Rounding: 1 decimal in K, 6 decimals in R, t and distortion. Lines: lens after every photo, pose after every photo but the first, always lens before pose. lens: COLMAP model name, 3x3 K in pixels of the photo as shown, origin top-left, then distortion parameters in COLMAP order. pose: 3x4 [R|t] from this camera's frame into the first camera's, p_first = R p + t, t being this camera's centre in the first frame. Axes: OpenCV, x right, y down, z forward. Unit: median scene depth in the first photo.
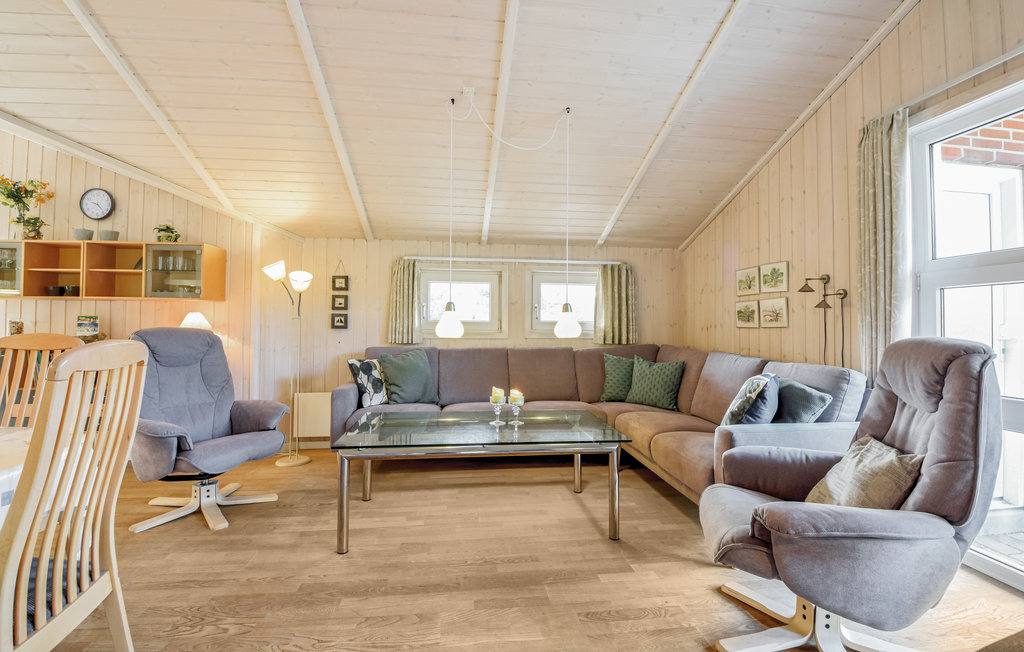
lens RADIAL K [[454.9, 0, 513.3], [0, 454.9, 313.9], [0, 0, 1]] dist [-0.032110, -0.000089]
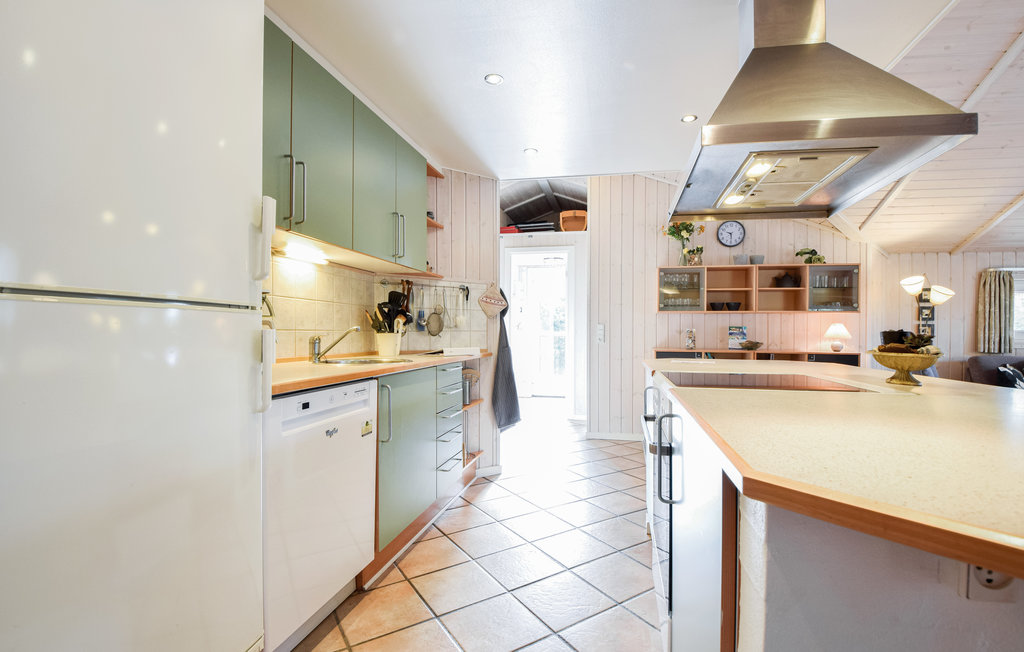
lens RADIAL K [[454.9, 0, 513.3], [0, 454.9, 313.9], [0, 0, 1]] dist [-0.032110, -0.000089]
pose [[0.936796, -0.011767, -0.349678, -1.065728], [0.002584, 0.999640, -0.026715, 0.001298], [0.349866, 0.024123, 0.936489, -0.360091]]
